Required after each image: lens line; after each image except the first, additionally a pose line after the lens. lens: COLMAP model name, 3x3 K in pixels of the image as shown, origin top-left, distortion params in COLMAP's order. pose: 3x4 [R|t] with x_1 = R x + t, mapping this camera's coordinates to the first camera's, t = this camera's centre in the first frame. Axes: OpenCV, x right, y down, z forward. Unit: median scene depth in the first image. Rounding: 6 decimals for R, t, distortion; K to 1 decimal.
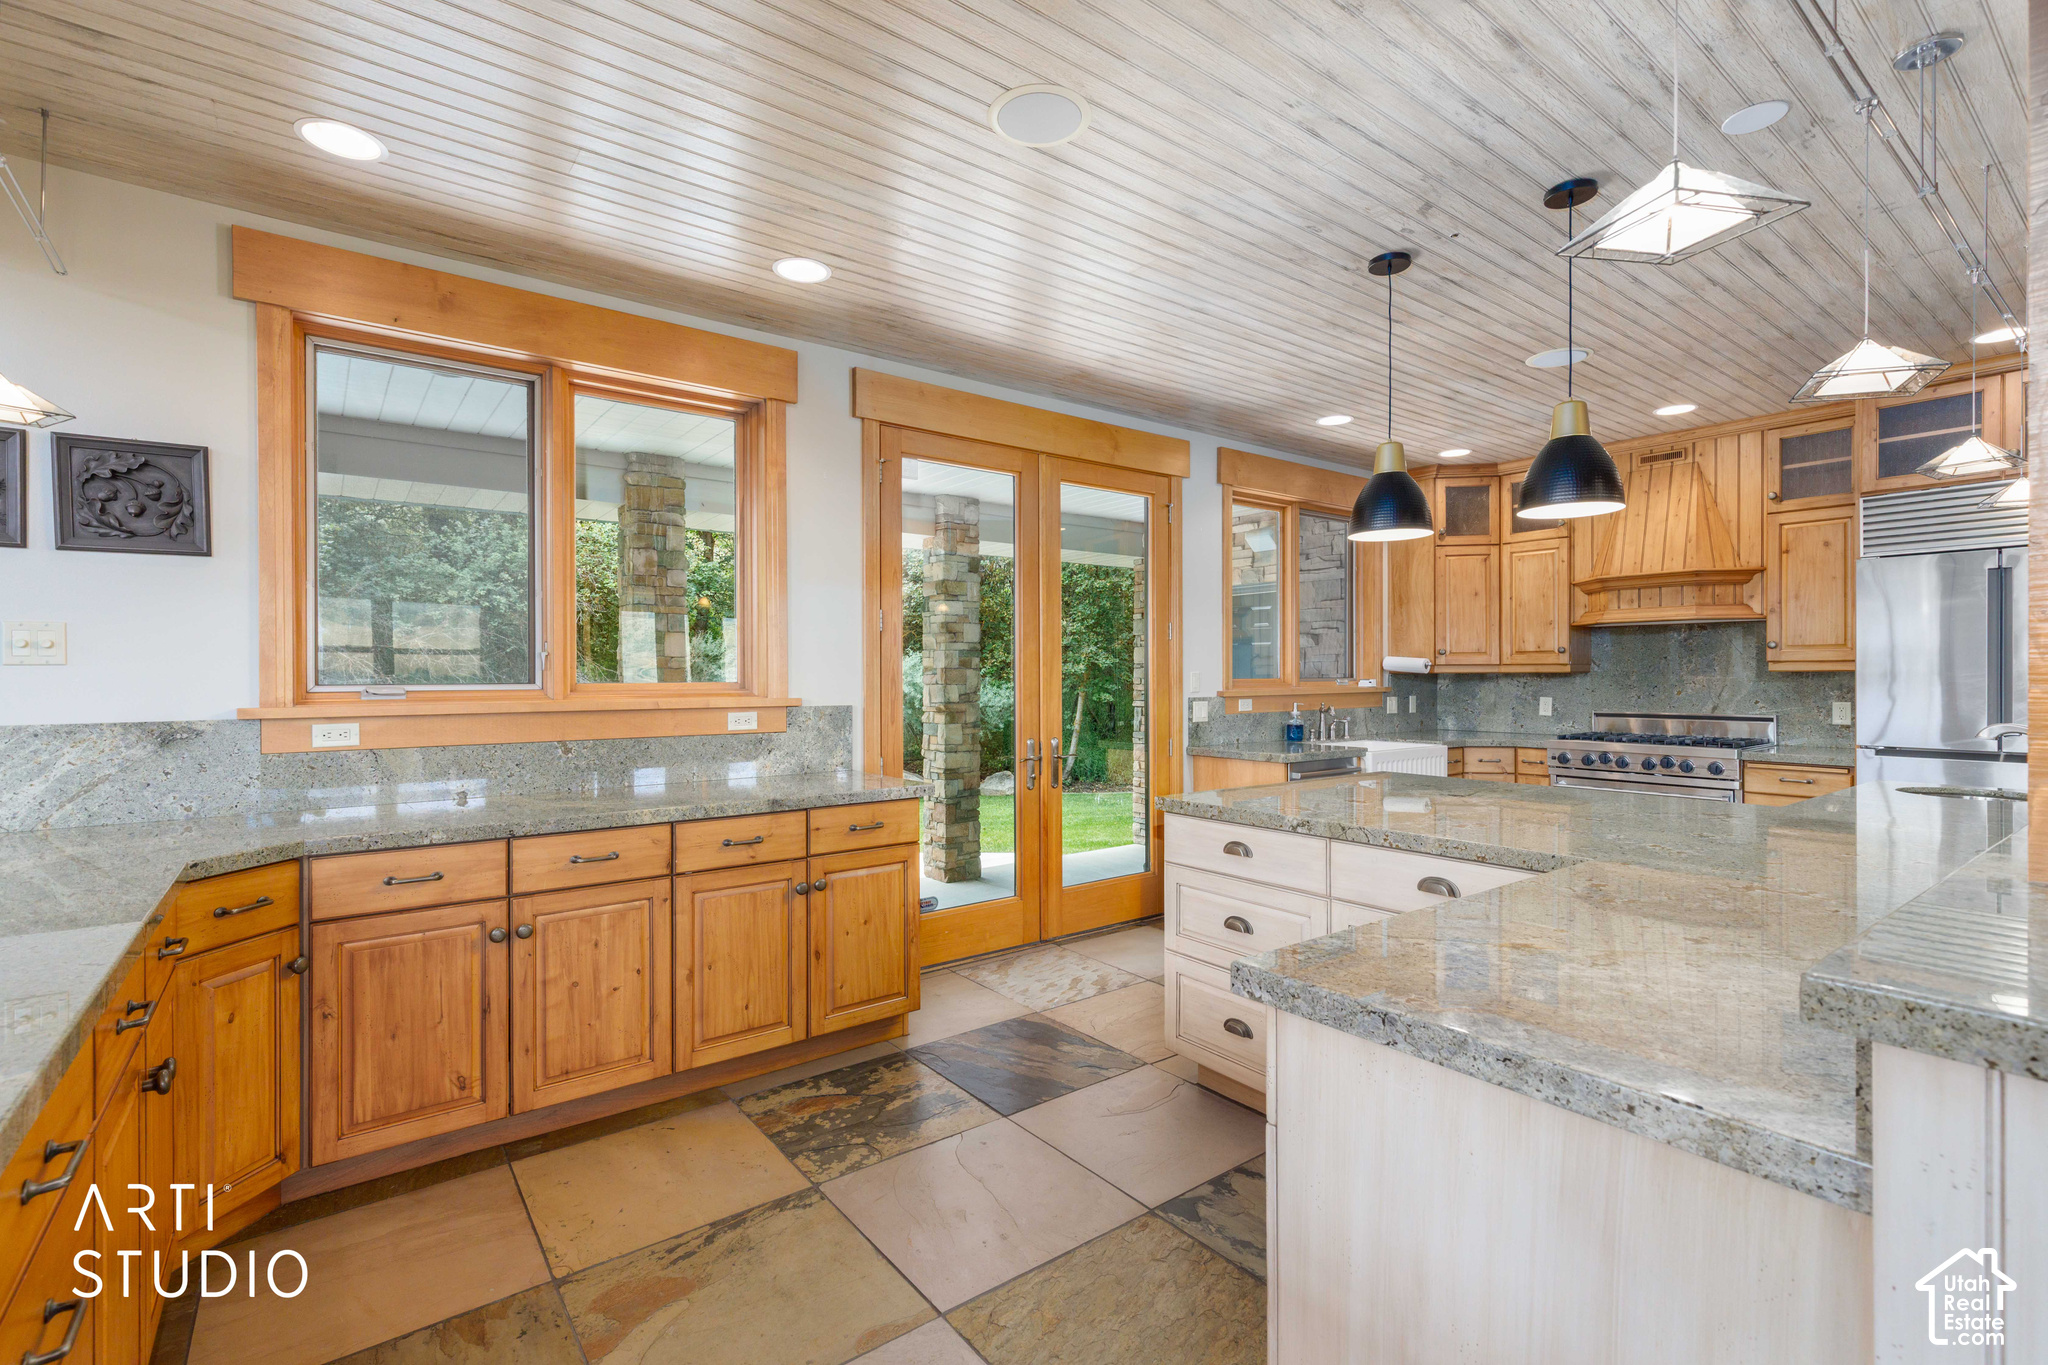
lens RADIAL K [[926.4, 0, 1026.3], [0, 926.4, 676.9], [0, 0, 1]] dist [0.004294, 0.000194]
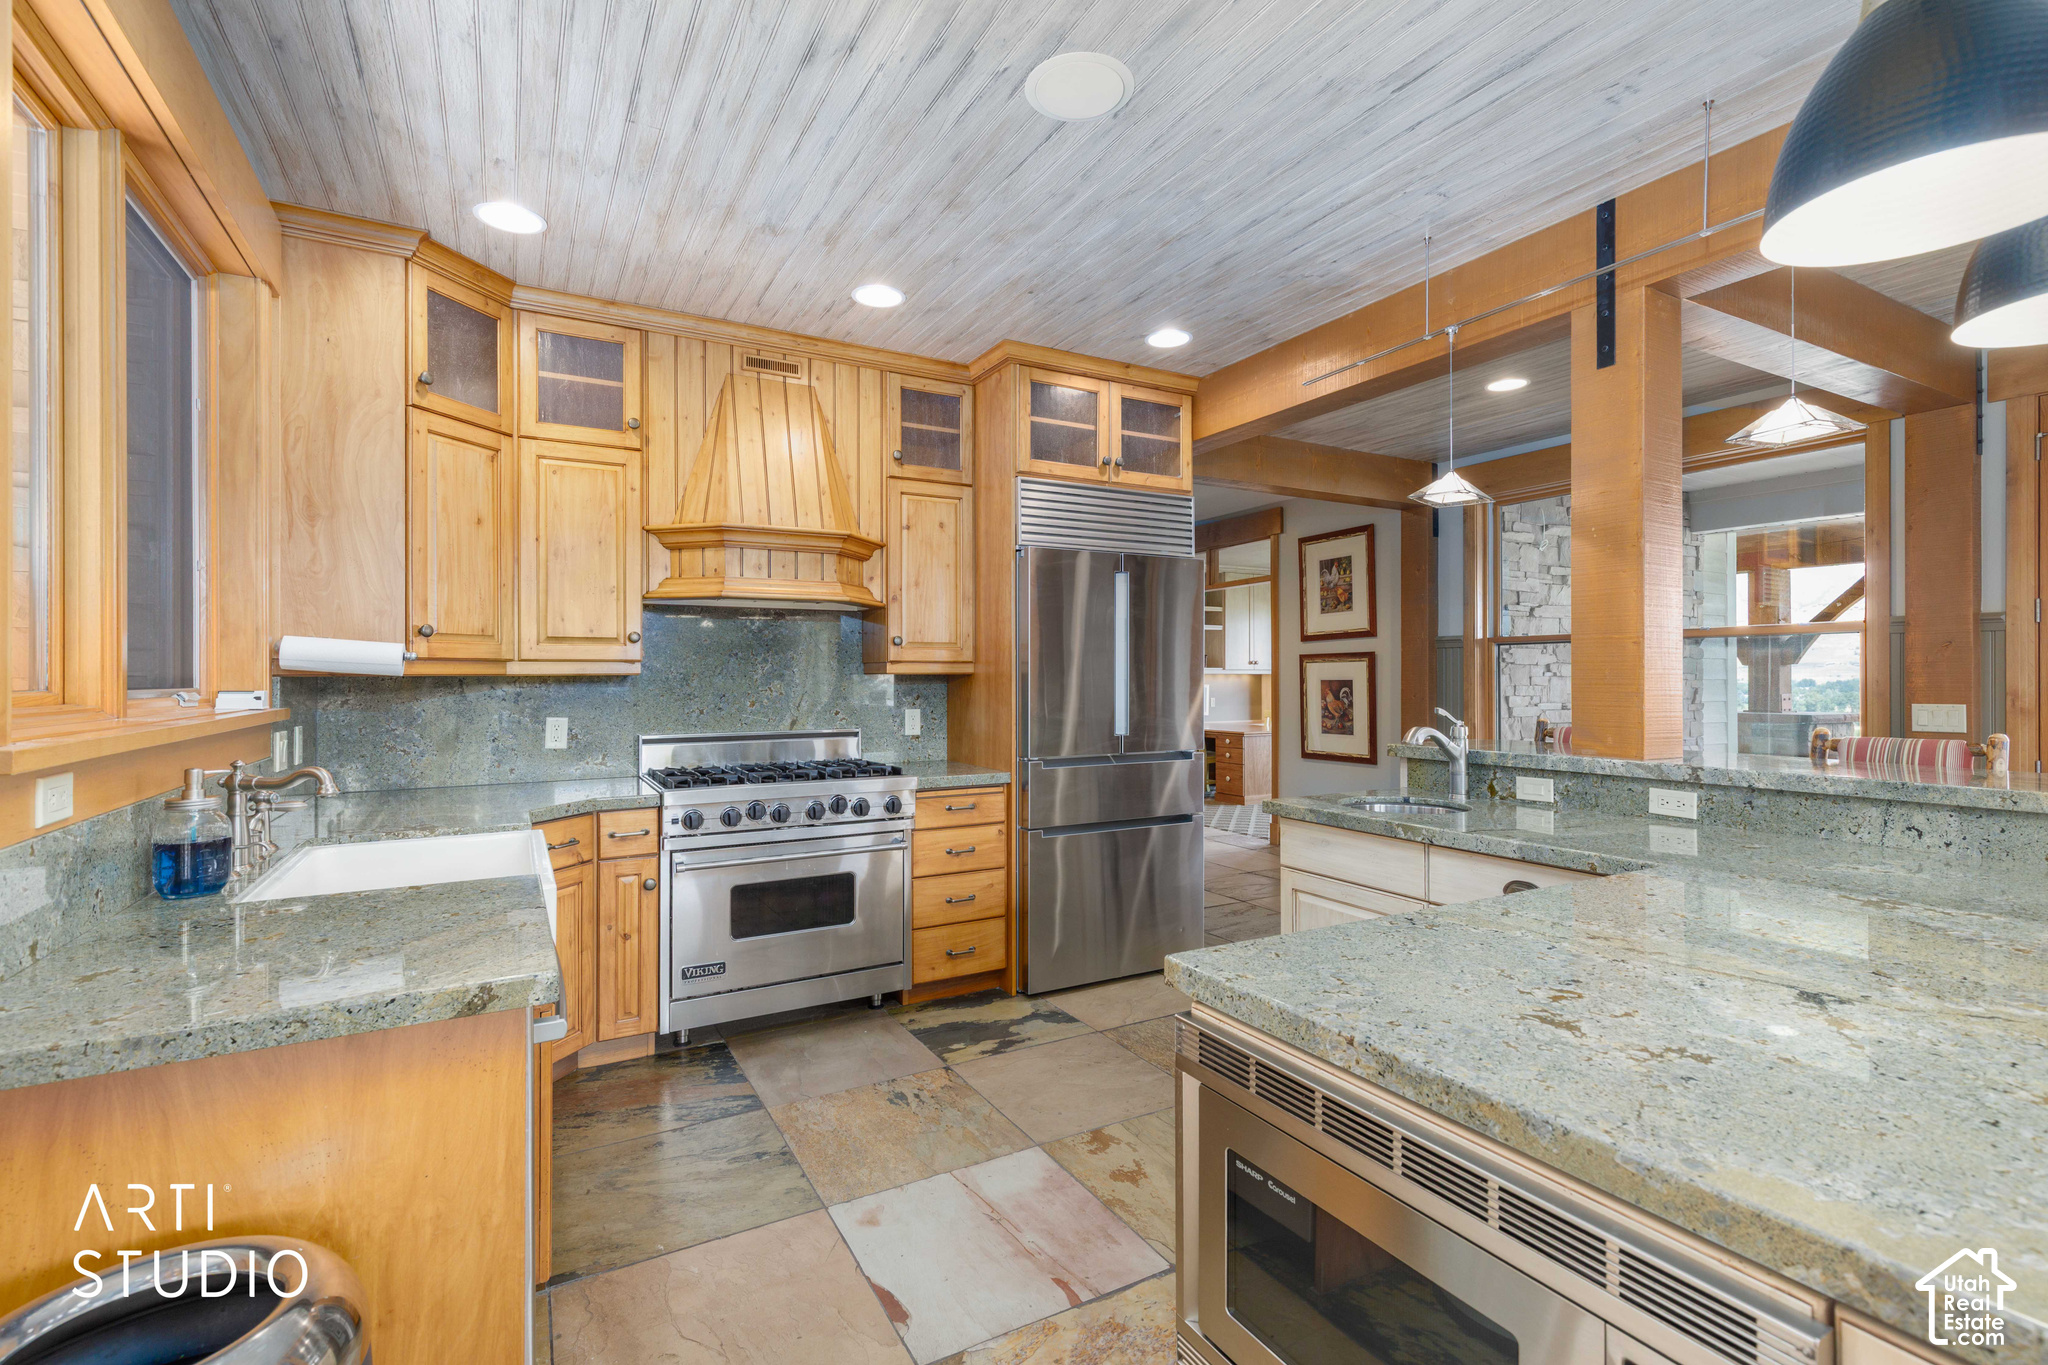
lens RADIAL K [[926.4, 0, 1026.9], [0, 926.4, 679.8], [0, 0, 1]] dist [0.004294, 0.000194]
pose [[0.141261, 0.000464, 0.989972, 0.024010], [0.005713, 0.999983, -0.001284, 0.000528], [-0.989956, 0.005837, 0.141256, 0.702101]]
